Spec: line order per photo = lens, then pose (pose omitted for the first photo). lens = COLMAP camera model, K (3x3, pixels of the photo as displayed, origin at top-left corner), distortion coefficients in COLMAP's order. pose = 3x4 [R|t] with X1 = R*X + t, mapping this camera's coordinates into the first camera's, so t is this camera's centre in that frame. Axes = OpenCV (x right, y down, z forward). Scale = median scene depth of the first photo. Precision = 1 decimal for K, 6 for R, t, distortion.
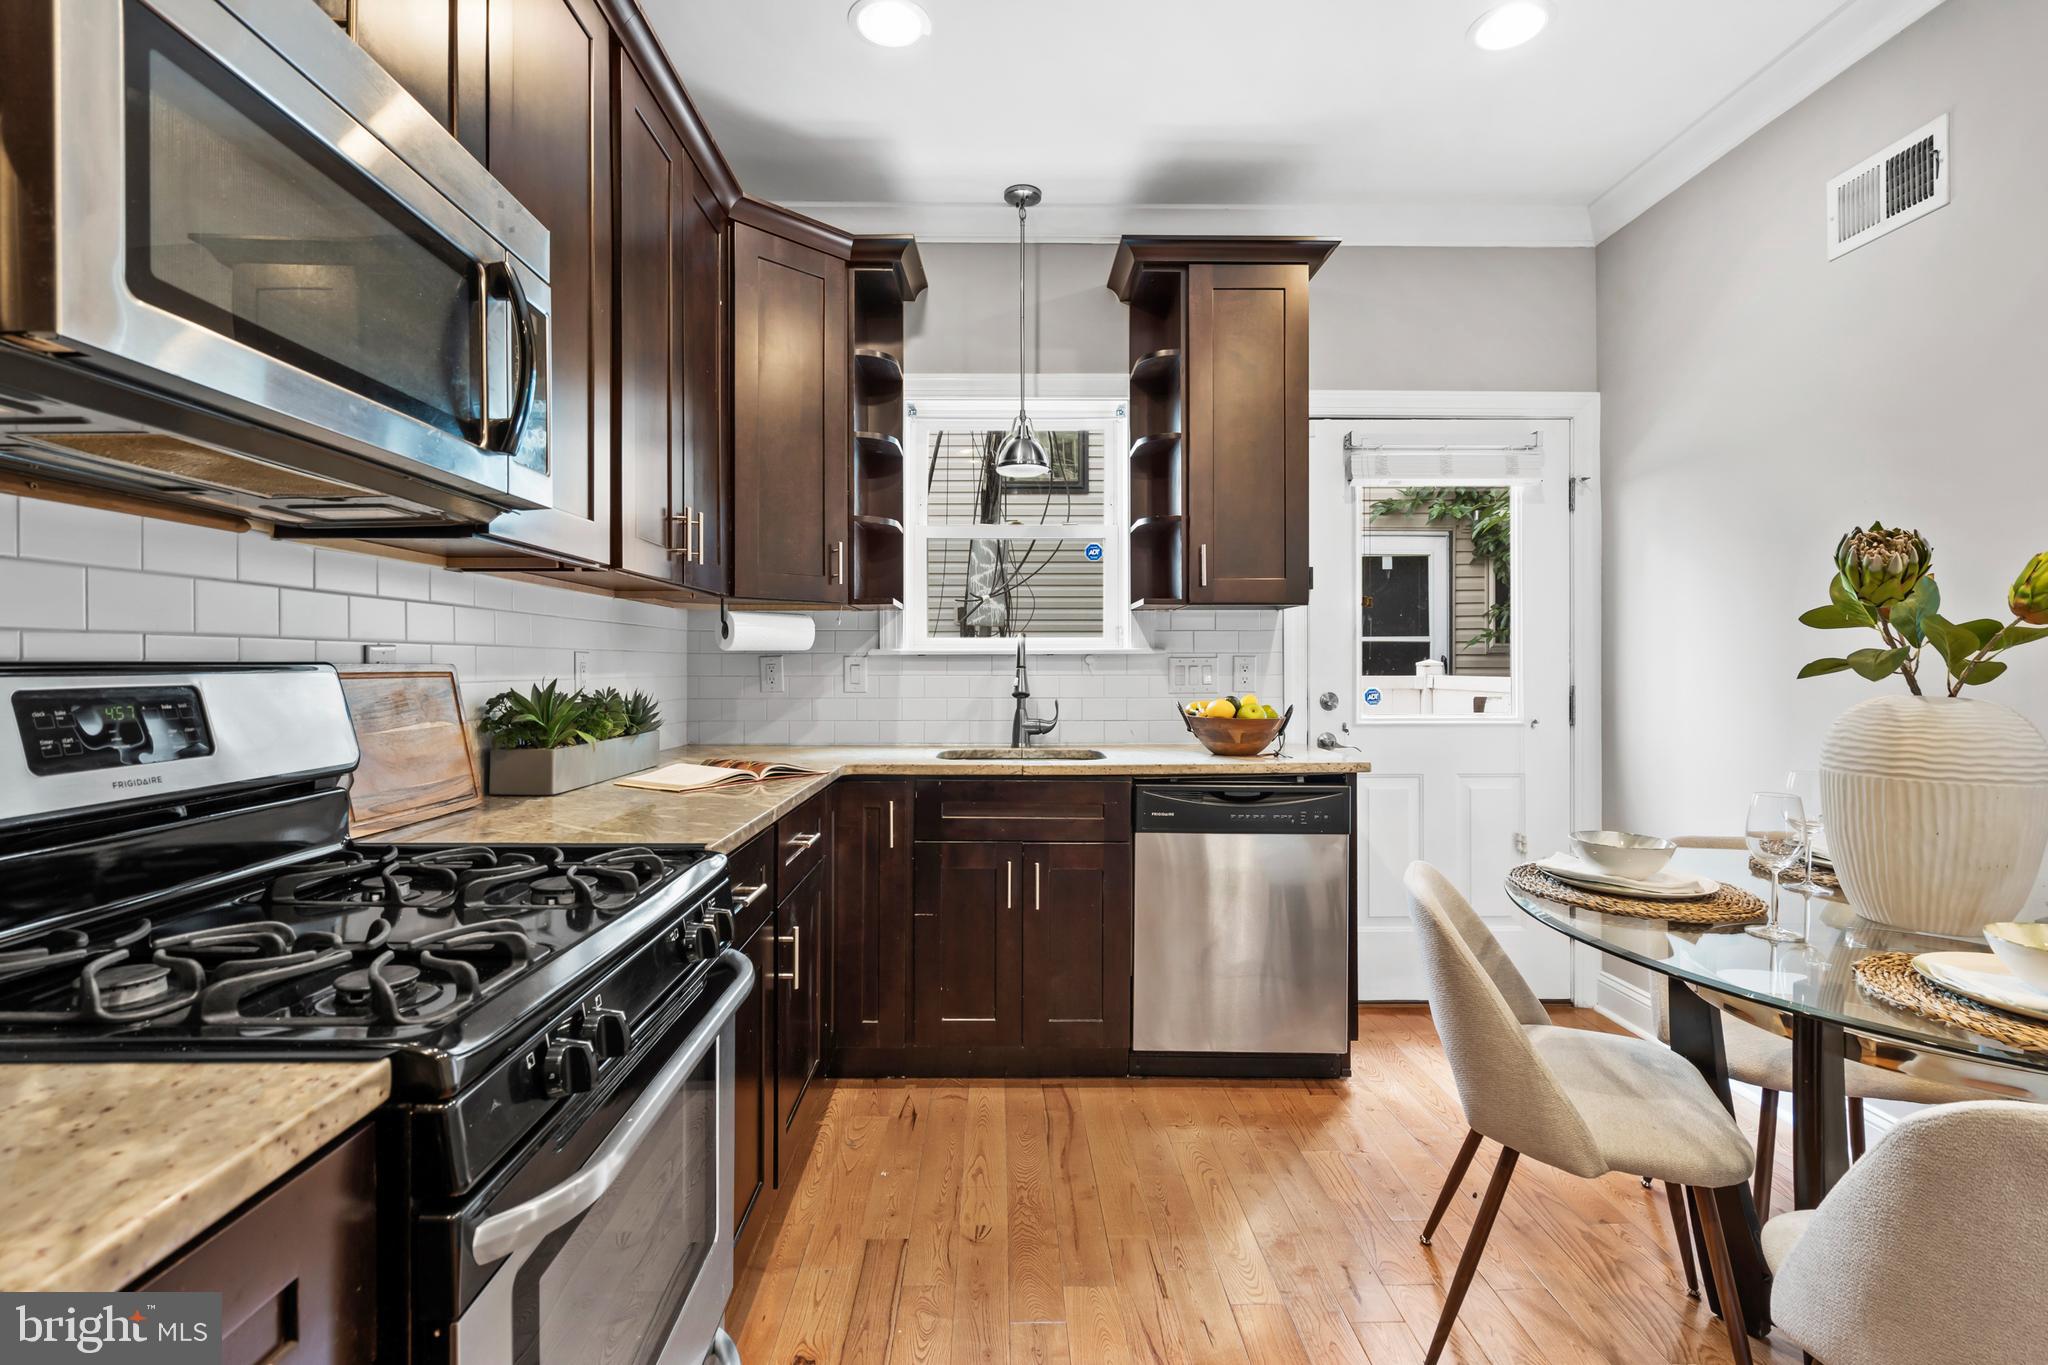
lens RADIAL K [[968.2, 0, 1015.7], [0, 968.2, 666.5], [0, 0, 1]] dist [-0.000317, 0.000384]
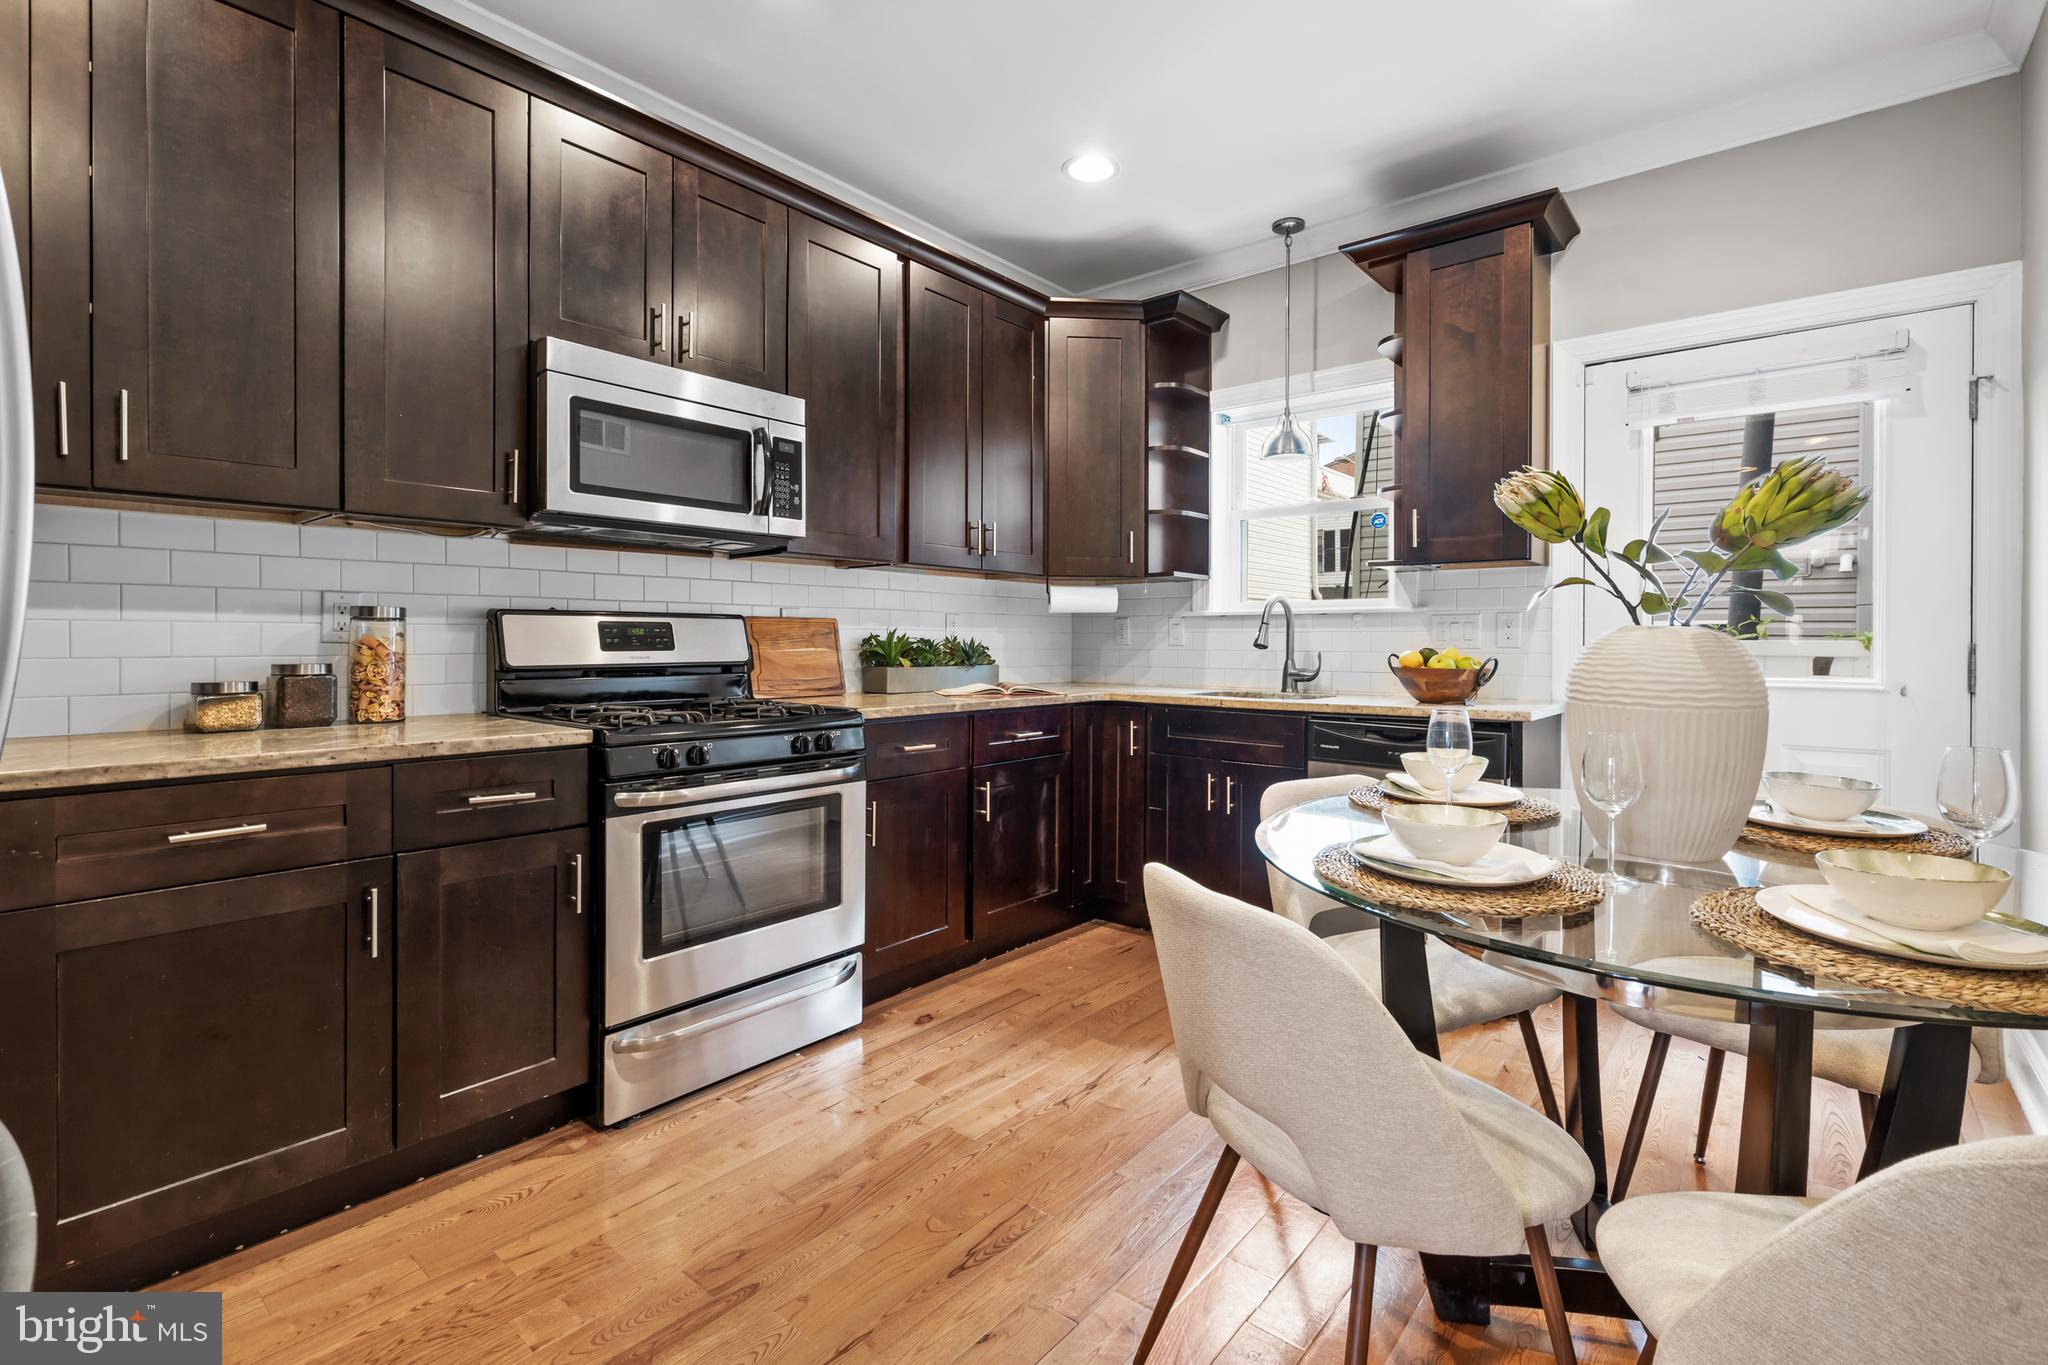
lens RADIAL K [[949.6, 0, 1019.0], [0, 949.6, 647.5], [0, 0, 1]] dist [-0.001338, 0.000224]
pose [[0.756686, 0.006972, -0.653741, 0.598335], [-0.004821, 0.999975, 0.005084, 0.028275], [0.653760, -0.000695, 0.756702, -0.106864]]
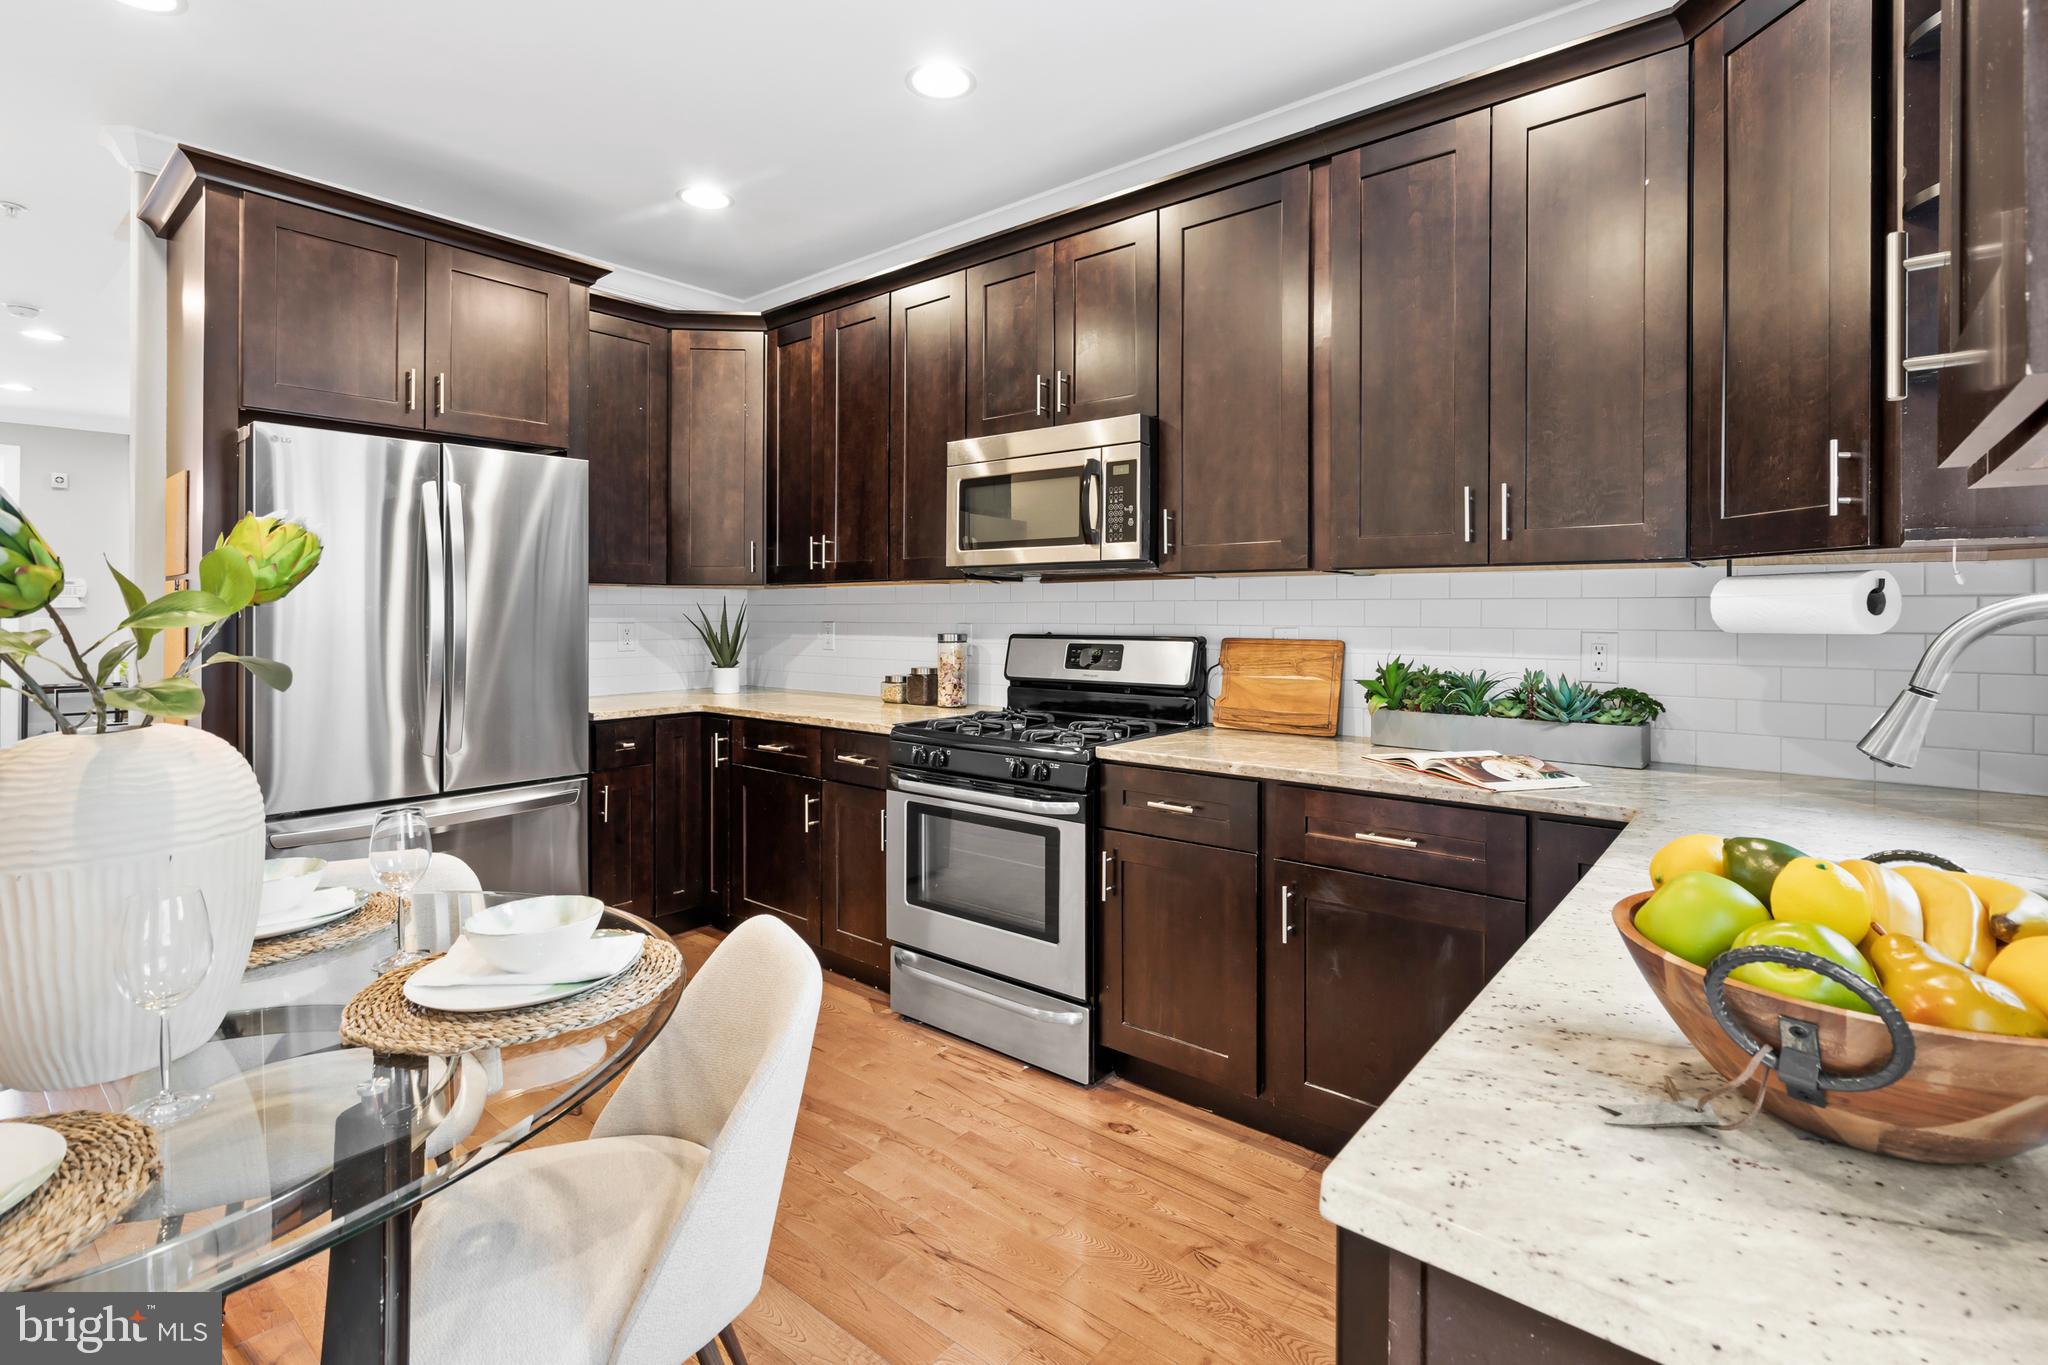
lens RADIAL K [[949.2, 0, 1014.9], [0, 949.2, 619.8], [0, 0, 1]] dist [-0.003918, 0.001742]
pose [[-0.656158, 0.008929, -0.754571, 0.564636], [0.000607, 0.999936, 0.011304, -0.033440], [0.754623, 0.006960, -0.656121, 1.057625]]
